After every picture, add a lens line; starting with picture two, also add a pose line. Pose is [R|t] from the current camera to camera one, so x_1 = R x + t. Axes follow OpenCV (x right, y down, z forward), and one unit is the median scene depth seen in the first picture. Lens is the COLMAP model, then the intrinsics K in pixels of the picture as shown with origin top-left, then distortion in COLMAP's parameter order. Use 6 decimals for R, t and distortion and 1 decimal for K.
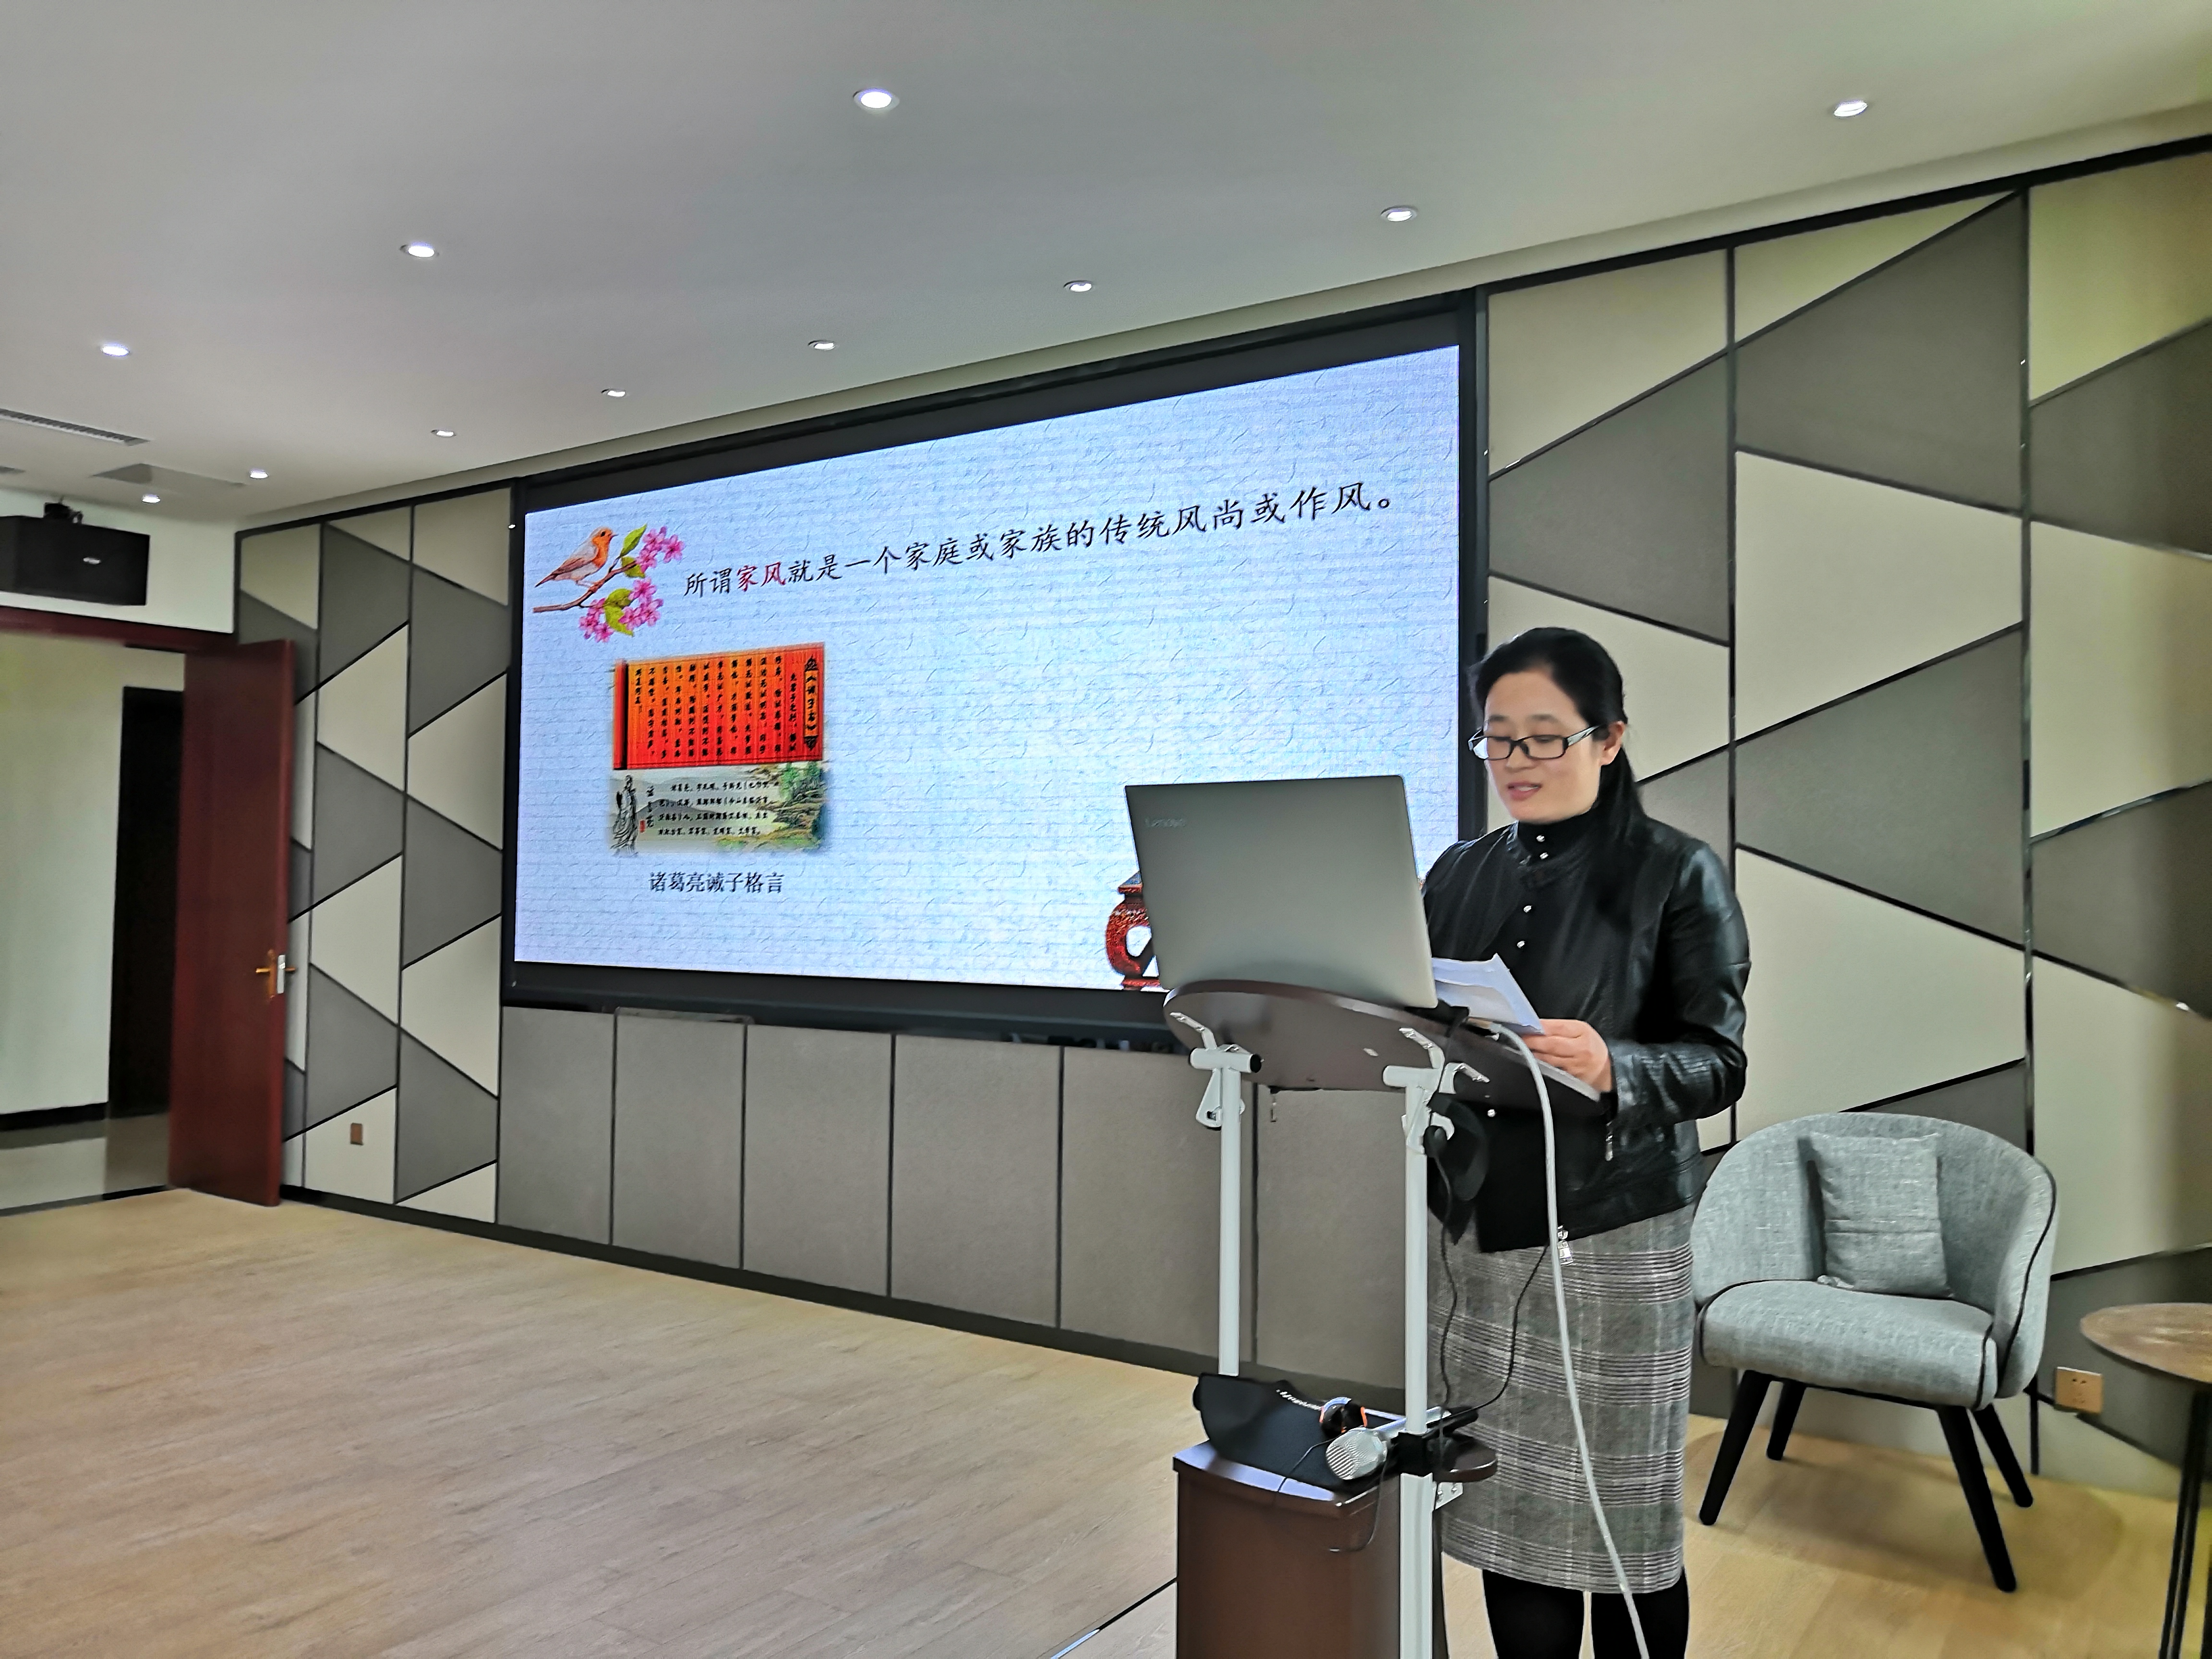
lens RADIAL K [[1719.9, 0, 1106.5], [0, 1719.9, 831.8], [0, 0, 1]] dist [-0.004971, 0.090332]
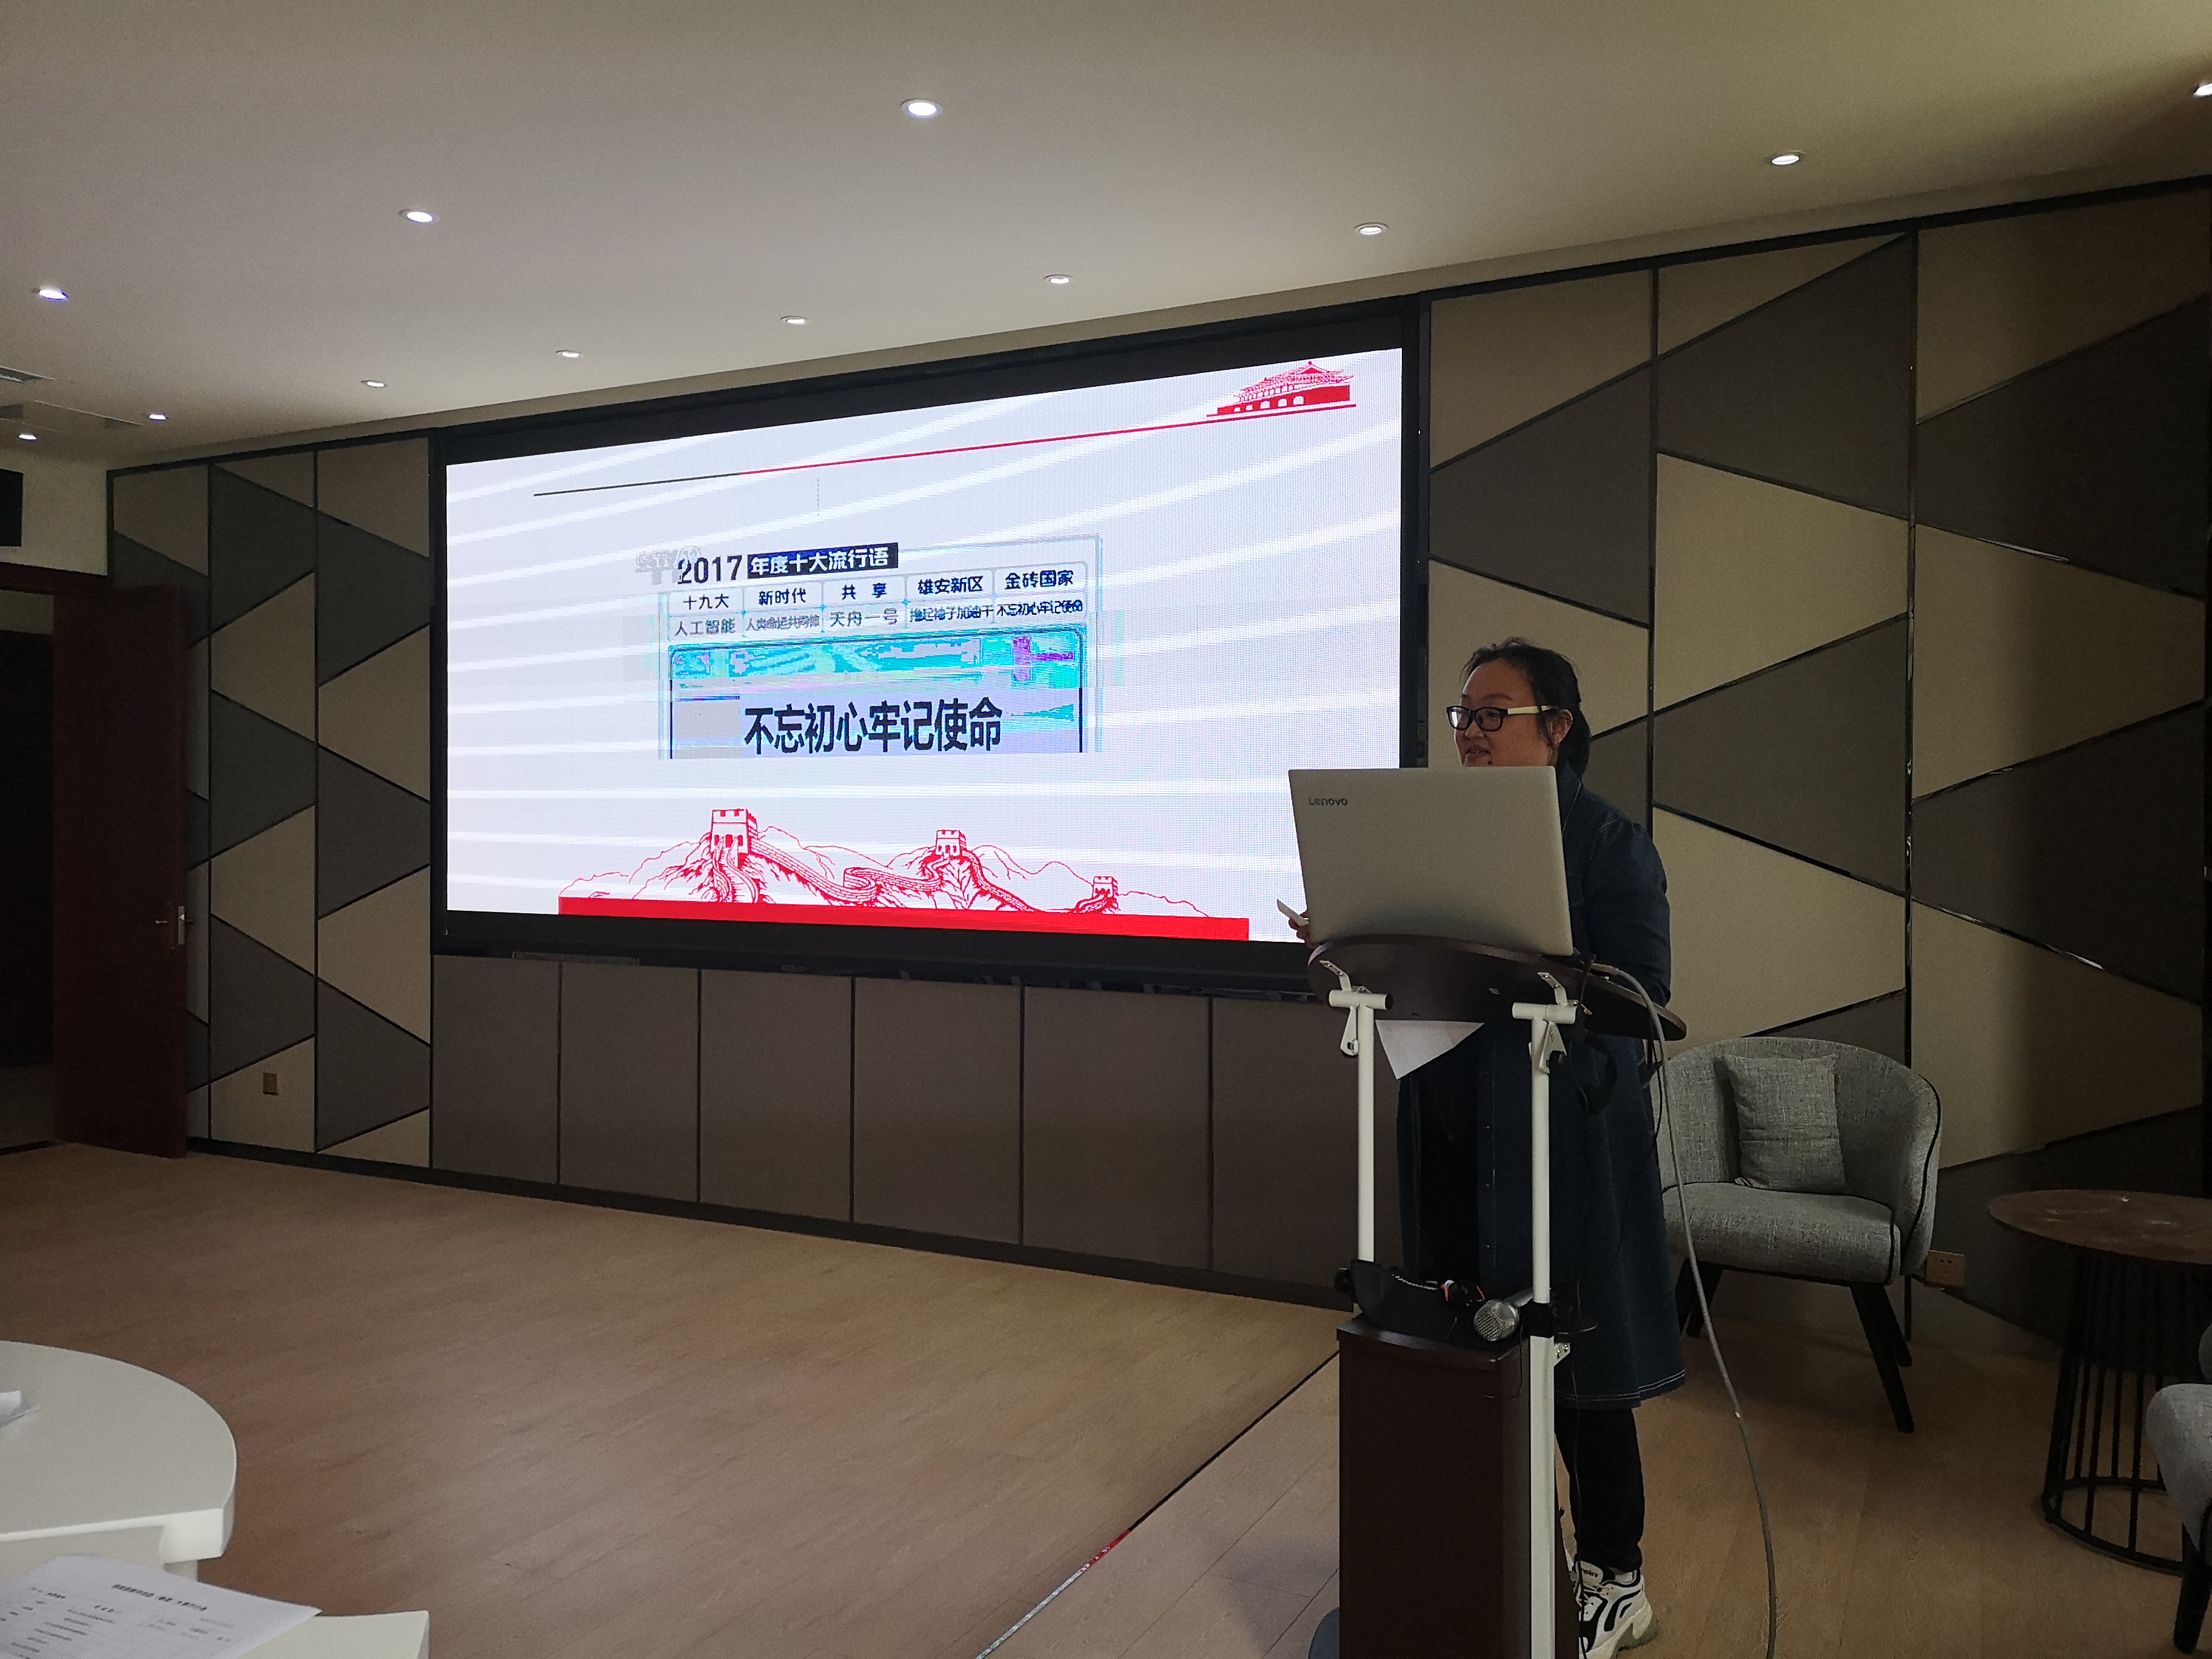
lens RADIAL K [[1685.9, 0, 1106.0], [0, 1685.9, 829.5], [0, 0, 1]] dist [0.076110, -0.006499]
pose [[0.992816, -0.000941, 0.119651, -0.126721], [-0.003066, 0.999441, 0.033304, -0.011907], [-0.119616, -0.033432, 0.992257, -0.070473]]
